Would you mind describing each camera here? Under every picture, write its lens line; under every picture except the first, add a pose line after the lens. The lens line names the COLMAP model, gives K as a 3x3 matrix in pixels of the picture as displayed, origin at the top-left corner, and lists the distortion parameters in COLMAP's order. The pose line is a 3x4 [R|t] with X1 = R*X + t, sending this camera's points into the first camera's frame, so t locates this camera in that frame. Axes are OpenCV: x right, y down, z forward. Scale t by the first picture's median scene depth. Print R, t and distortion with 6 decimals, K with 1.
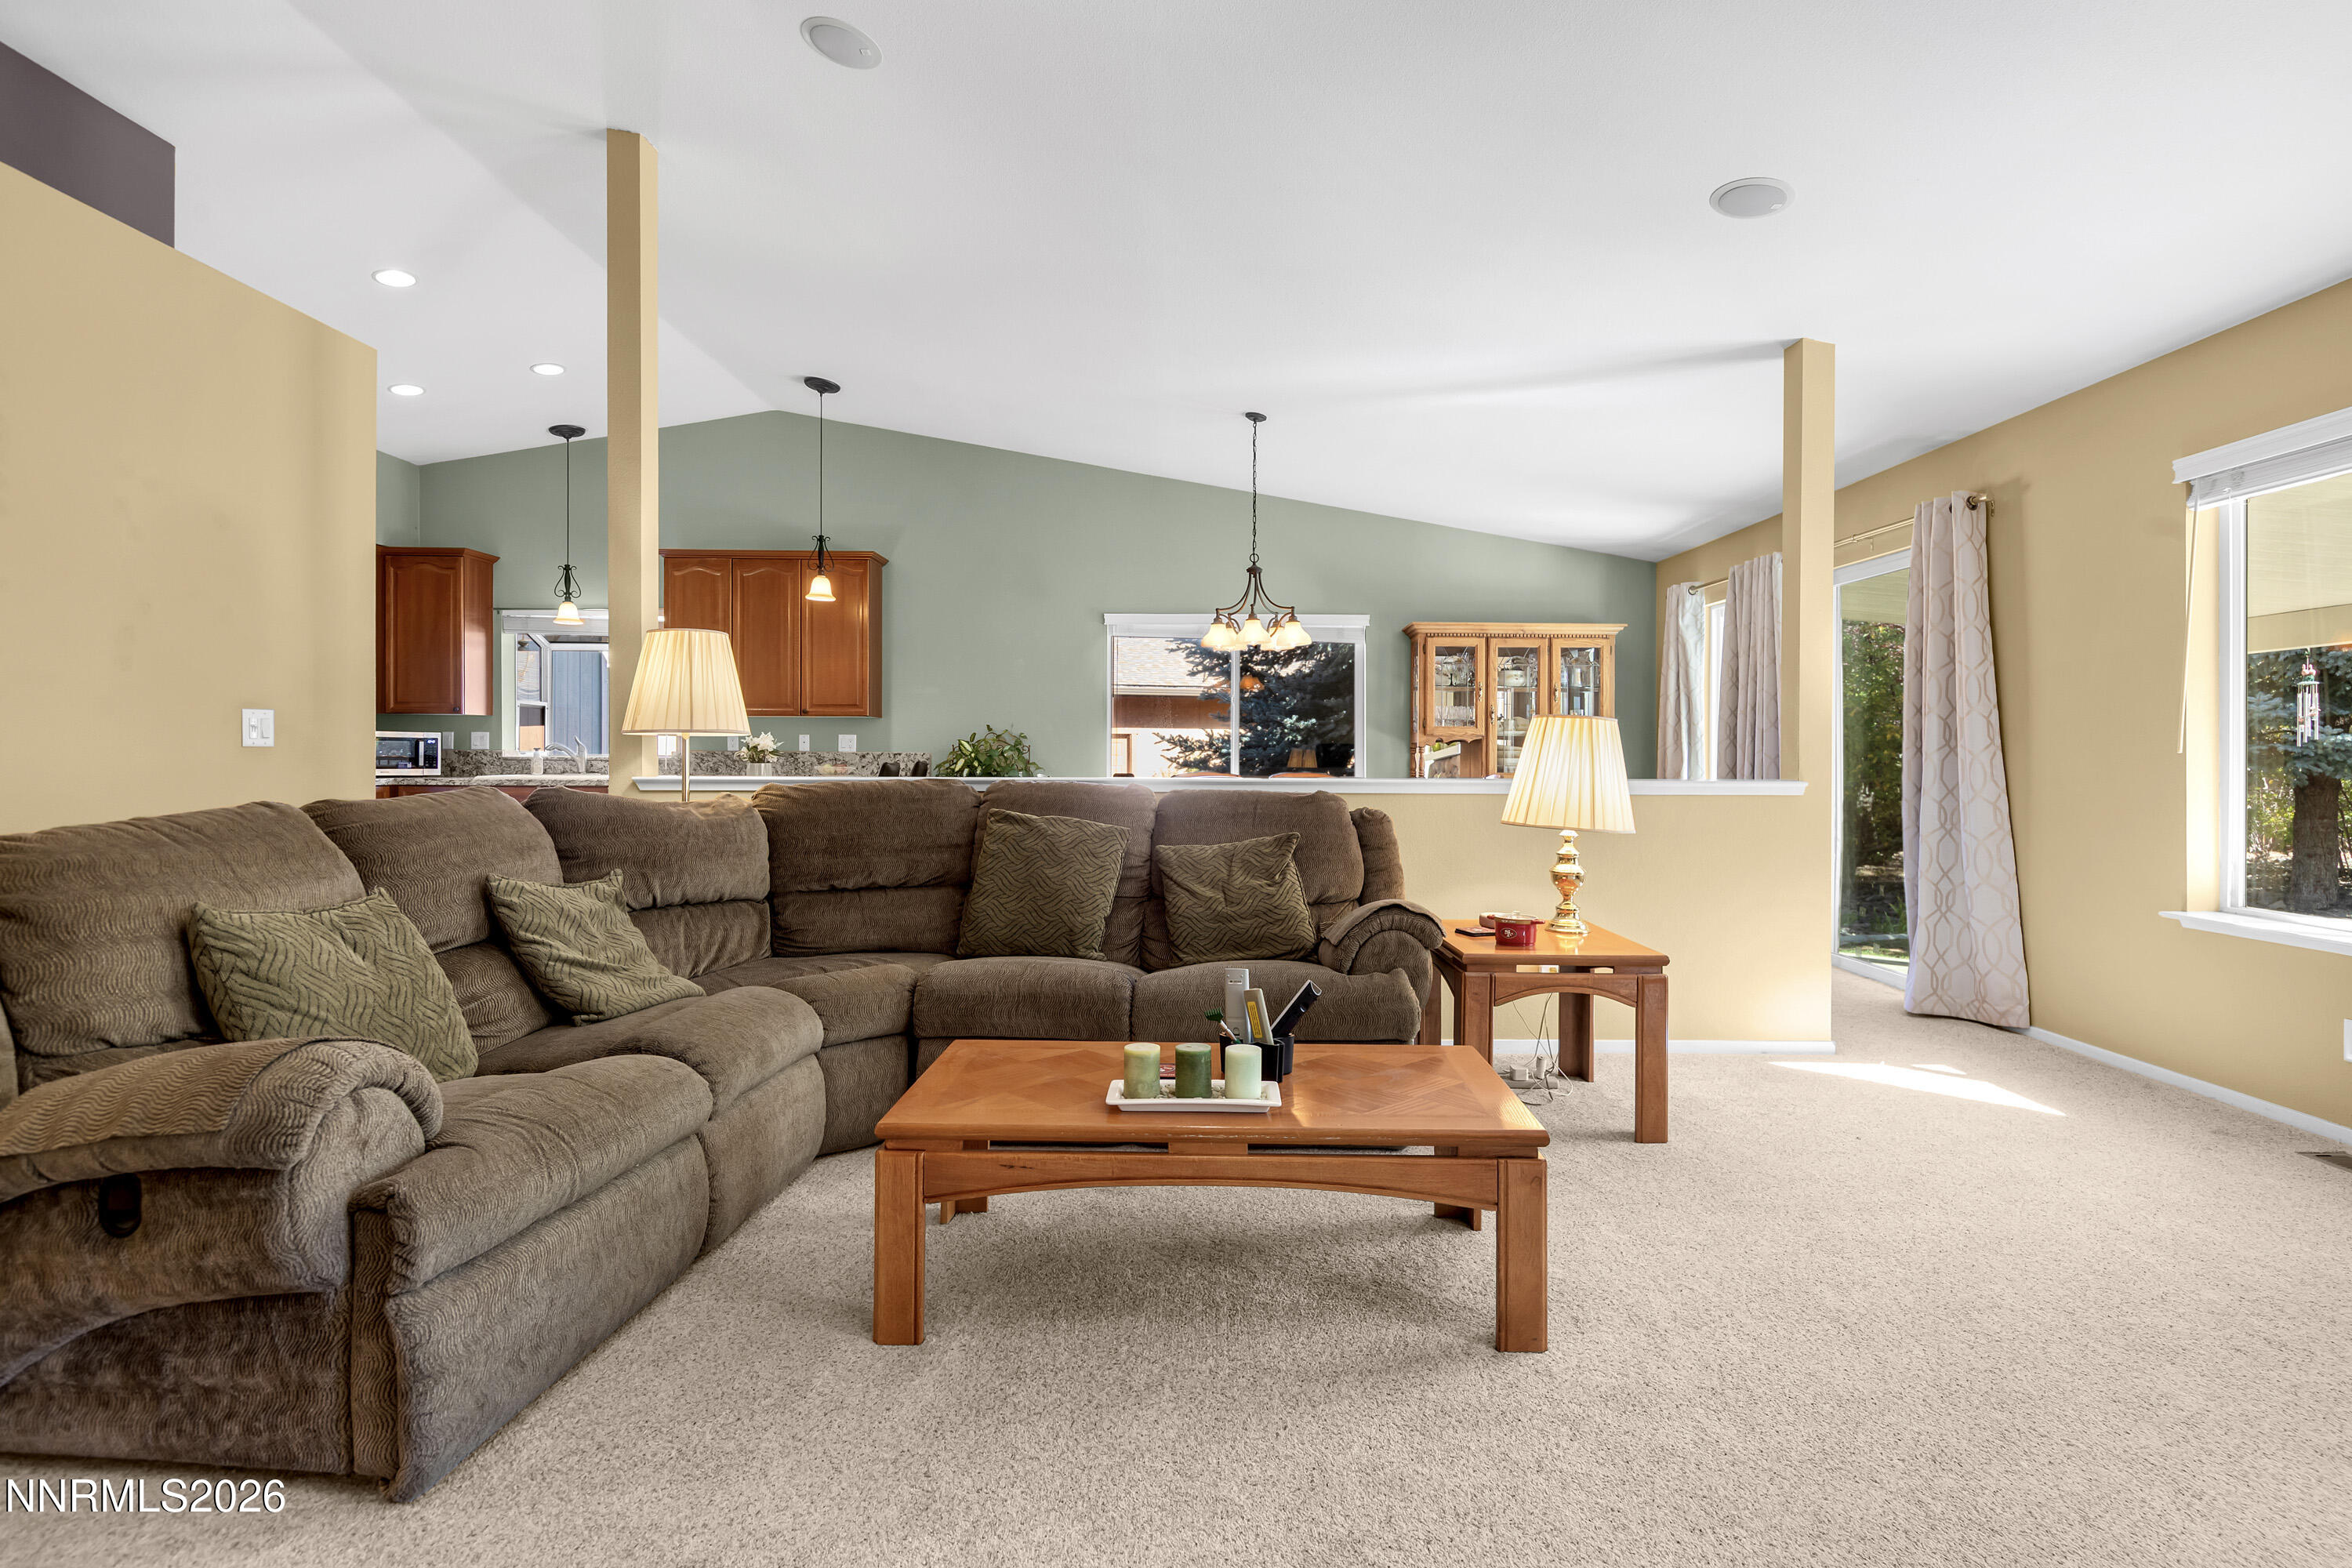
lens RADIAL K [[1126.8, 0, 1200.5], [0, 1126.8, 761.7], [0, 0, 1]] dist [0.003441, -0.002000]
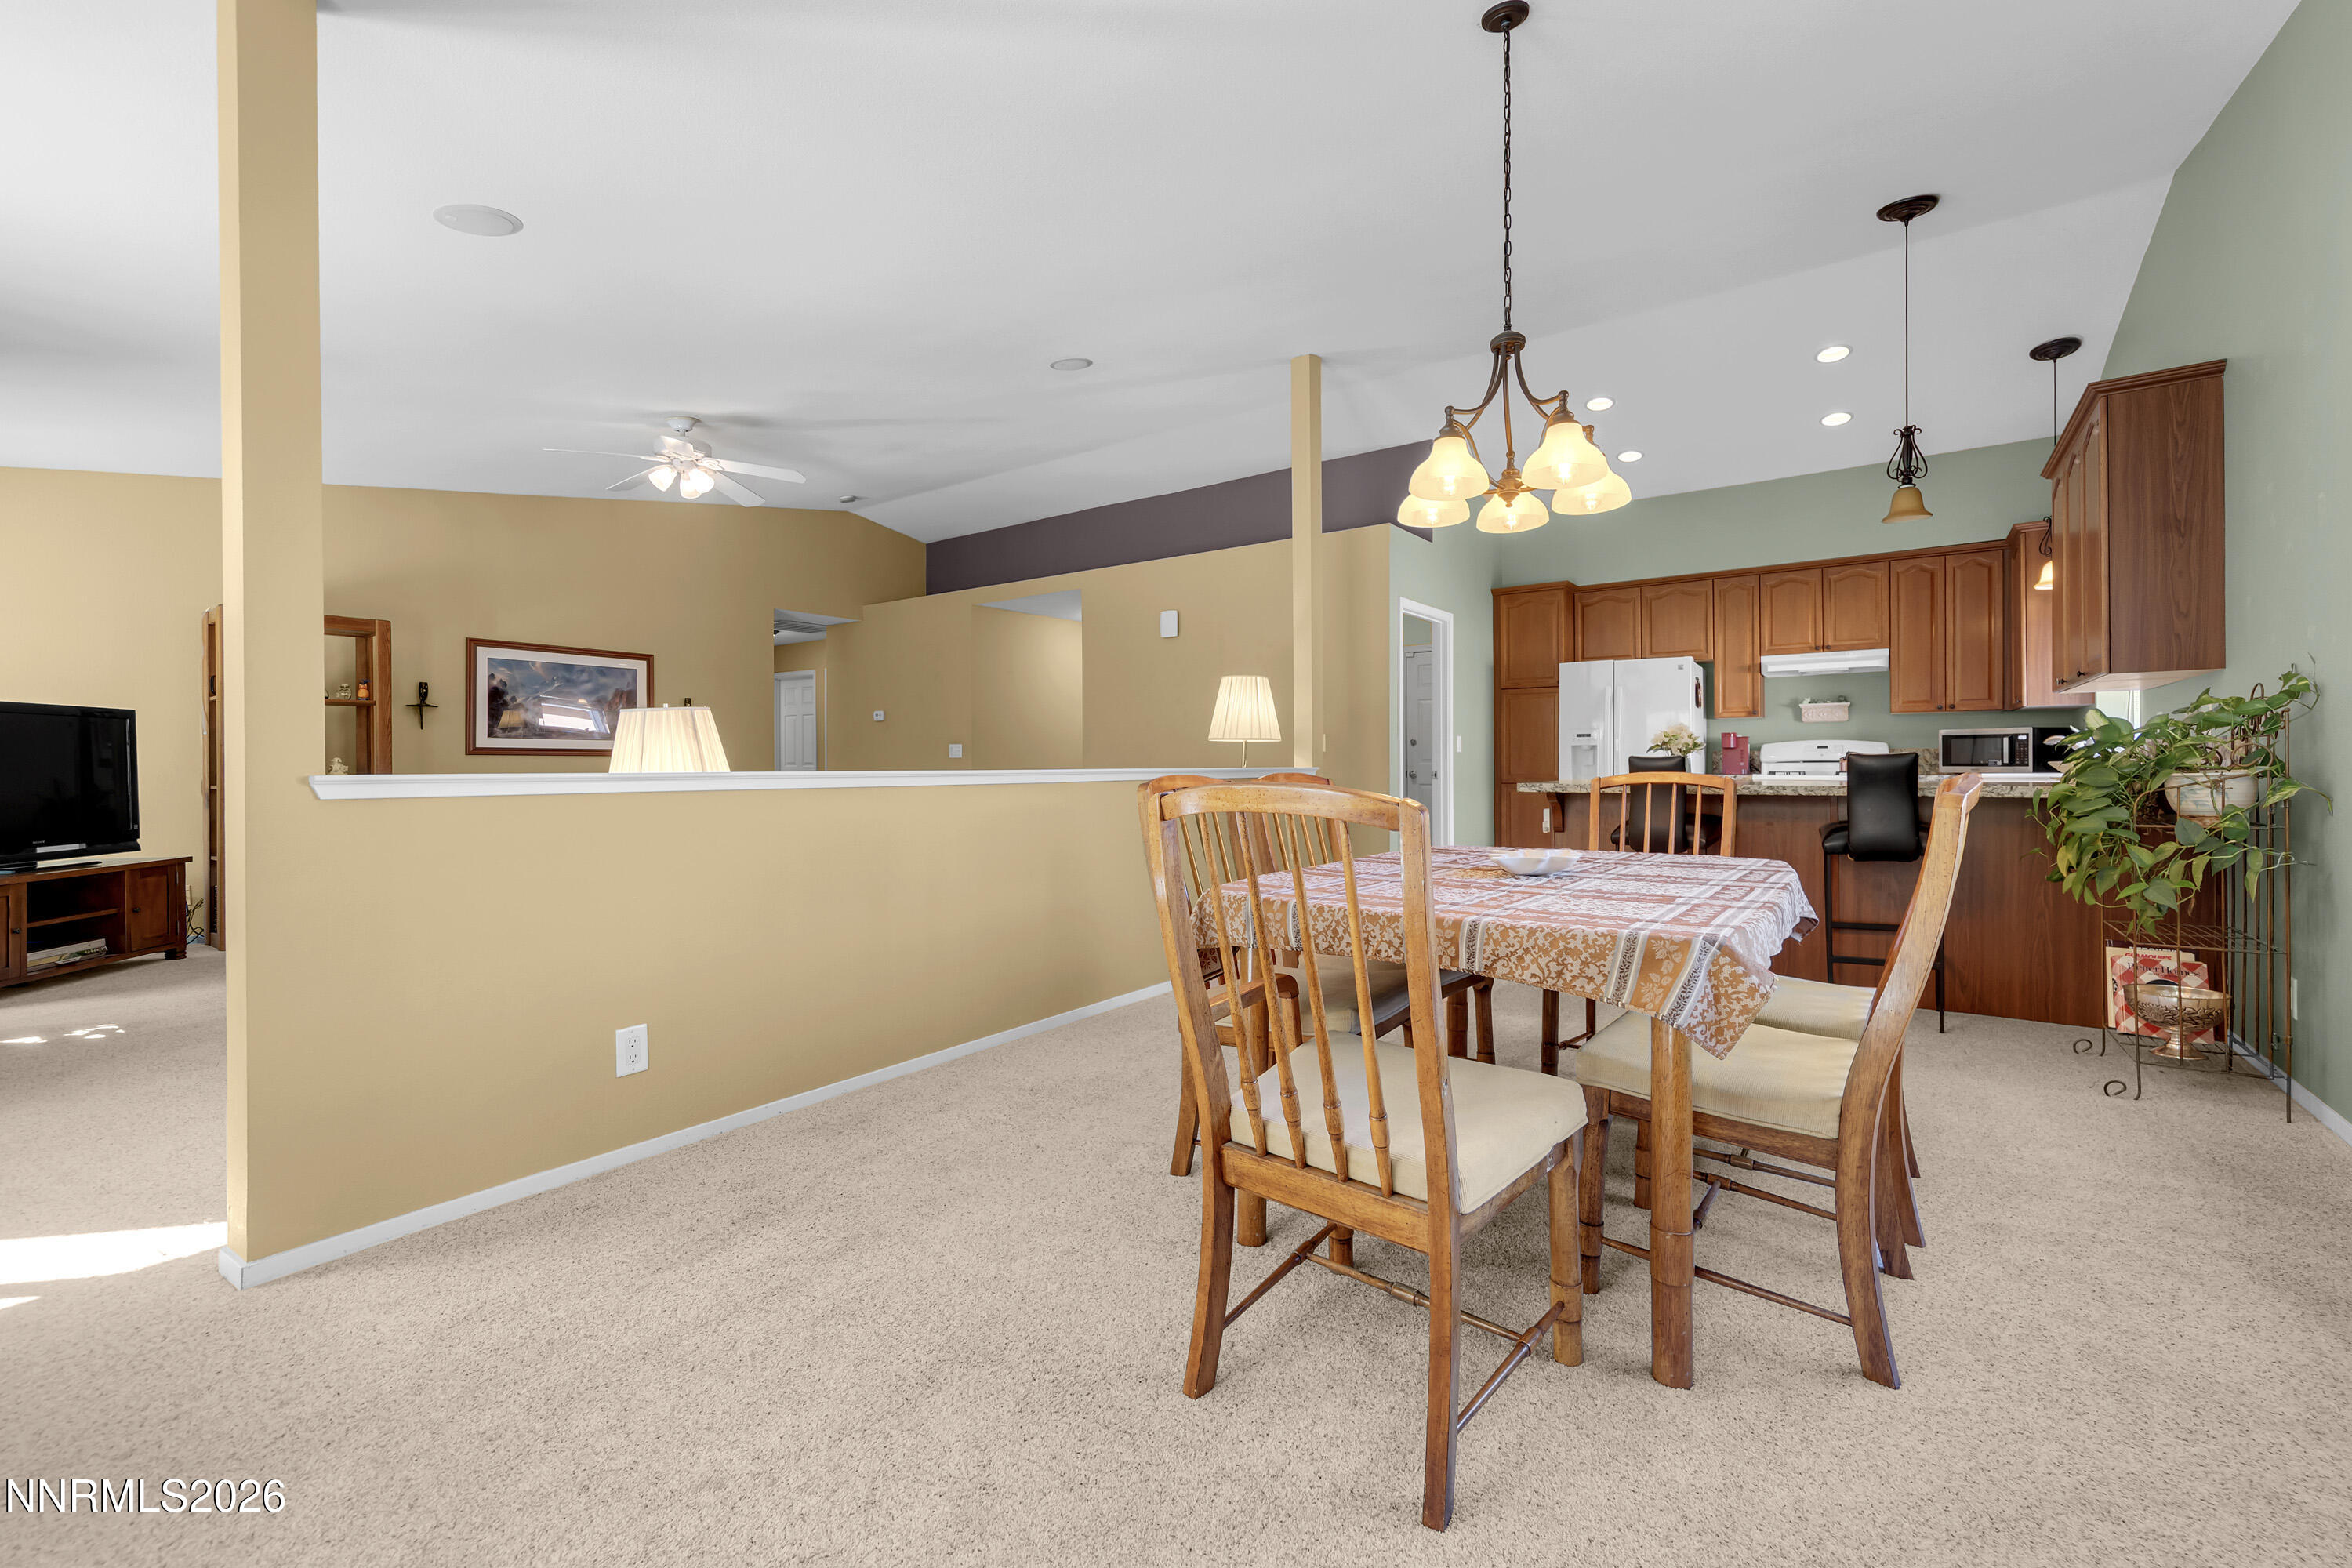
lens RADIAL K [[960.0, 0, 1204.7], [0, 960.0, 769.2], [0, 0, 1]] dist [0.006631, -0.001823]
pose [[-0.579430, 0.002744, -0.815017, 0.444199], [-0.000626, 0.999993, 0.003812, 0.007647], [0.815022, 0.002719, -0.579424, 1.112626]]
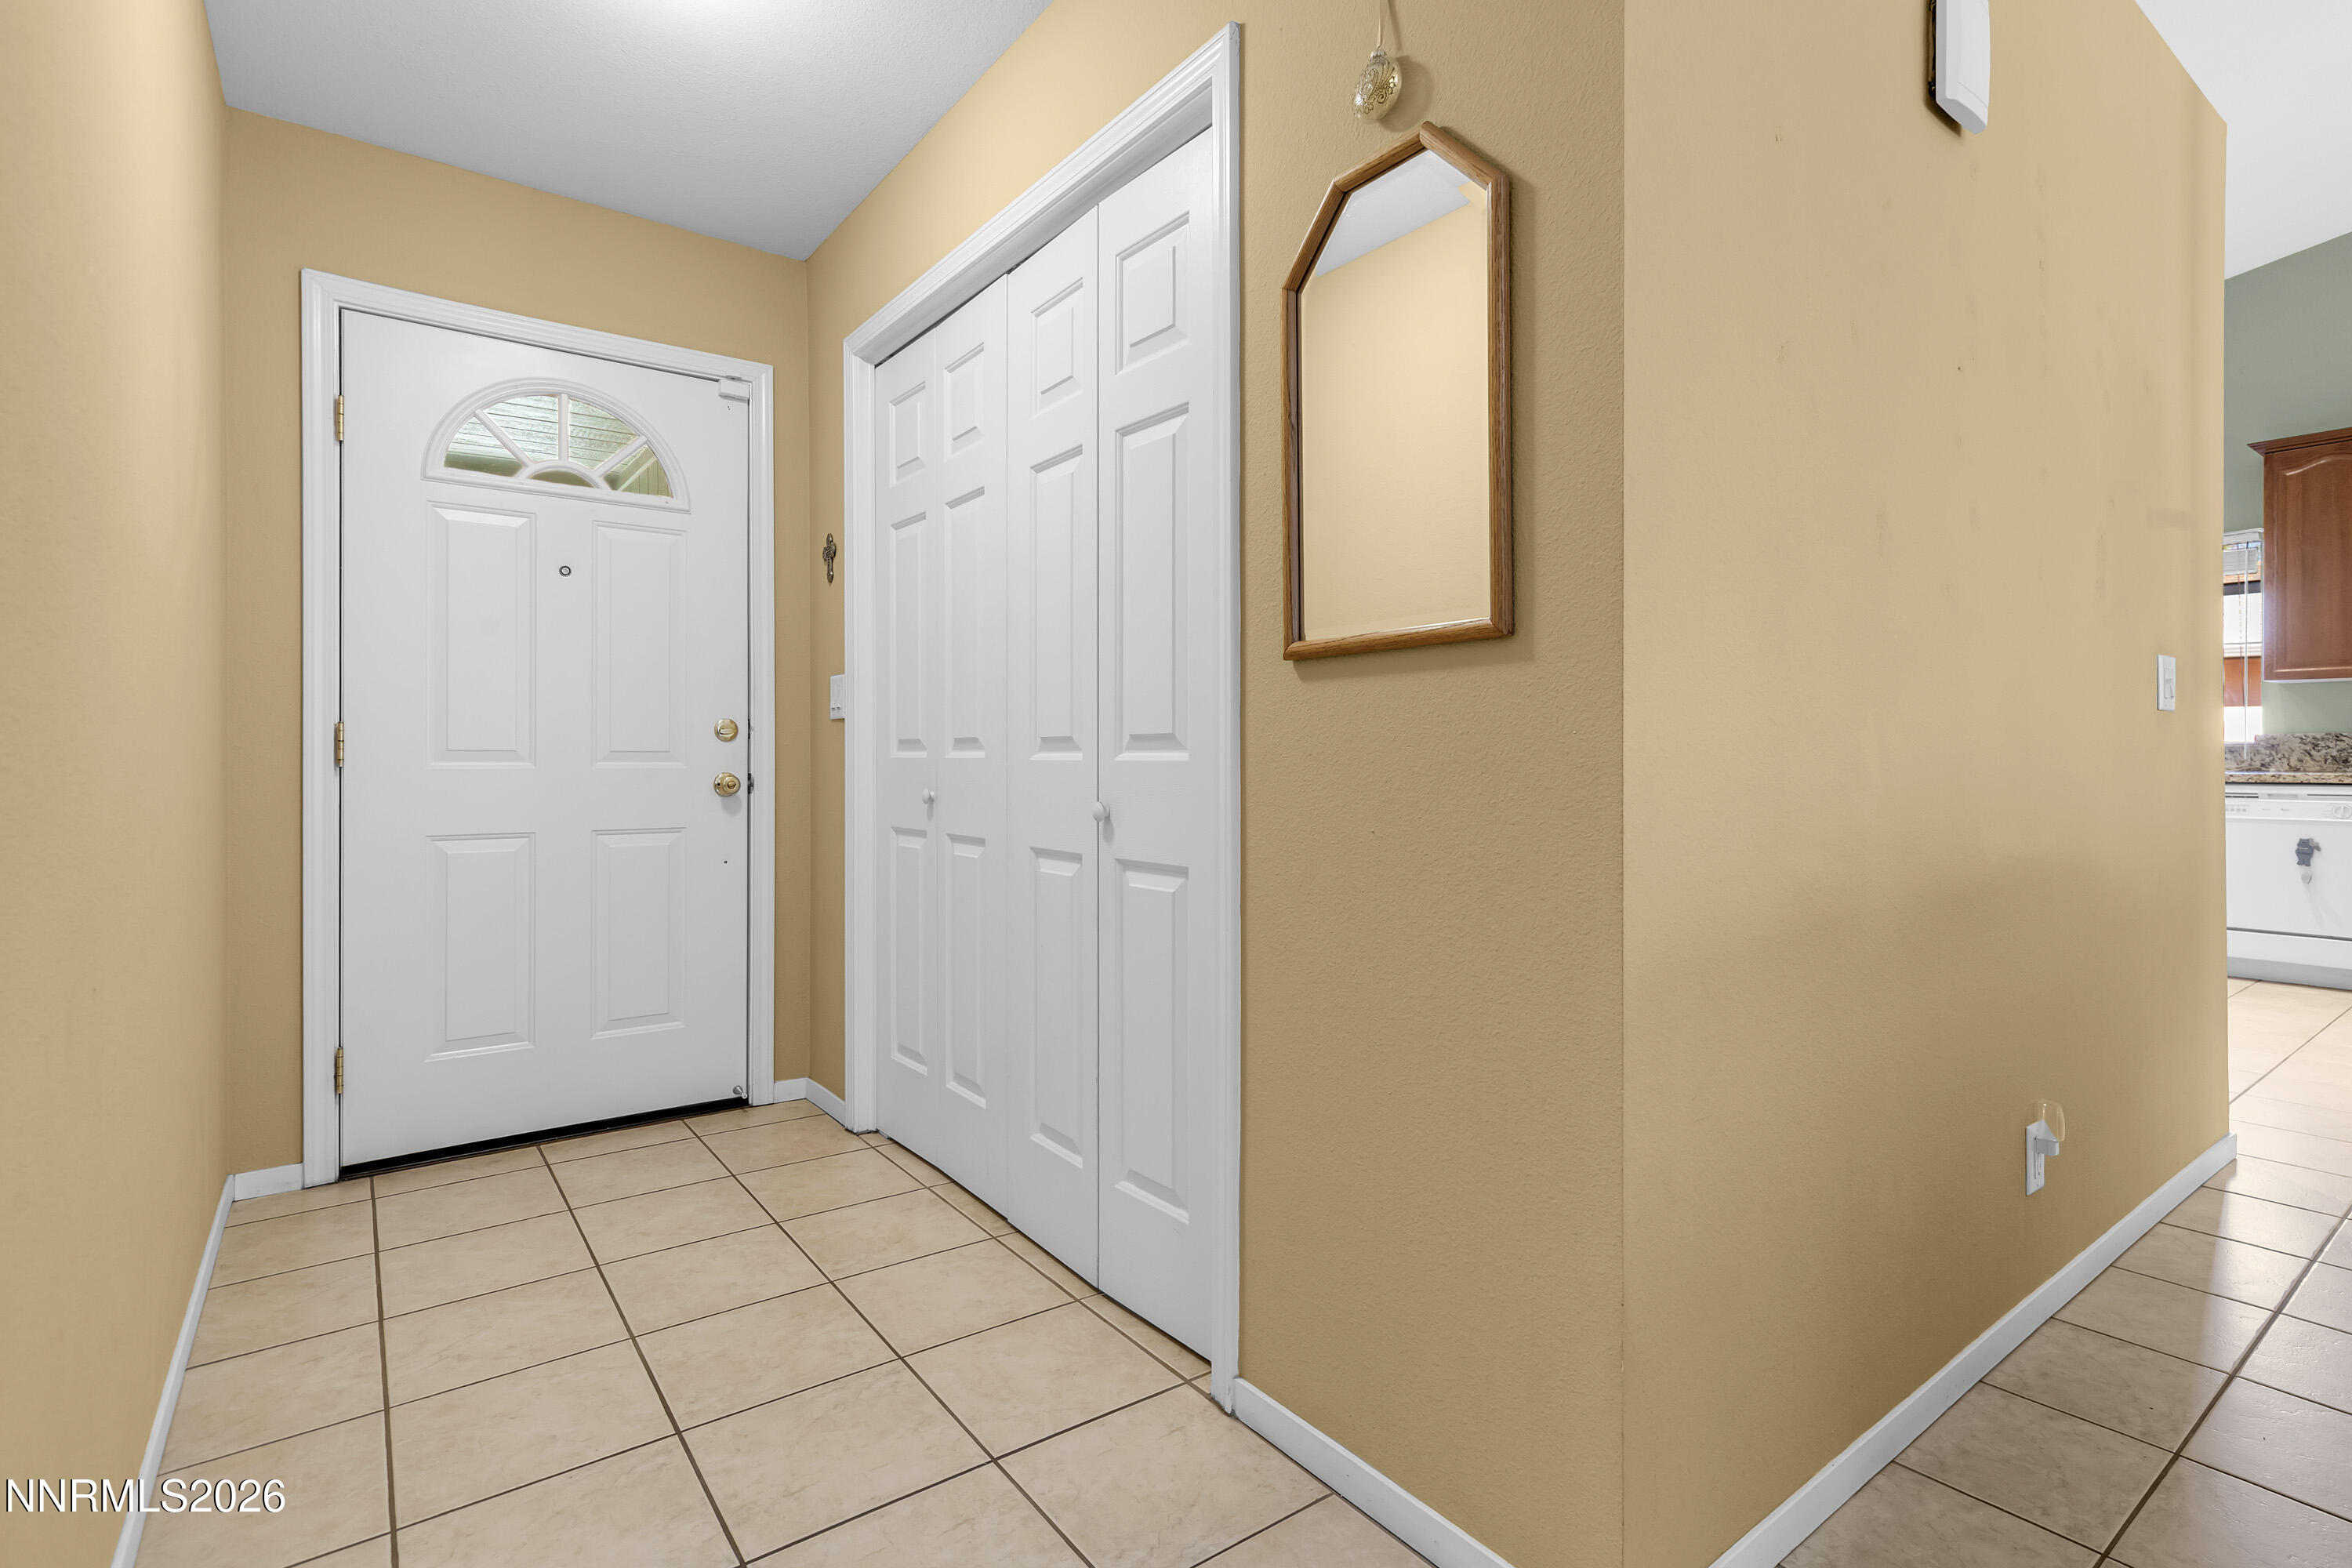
lens RADIAL K [[1126.8, 0, 1197.6], [0, 1126.8, 764.3], [0, 0, 1]] dist [0.003441, -0.002000]
pose [[0.594468, -0.001303, -0.804118, -0.375968], [0.001930, 0.999998, -0.000194, 0.010832], [0.804117, -0.001437, 0.594469, 0.070328]]
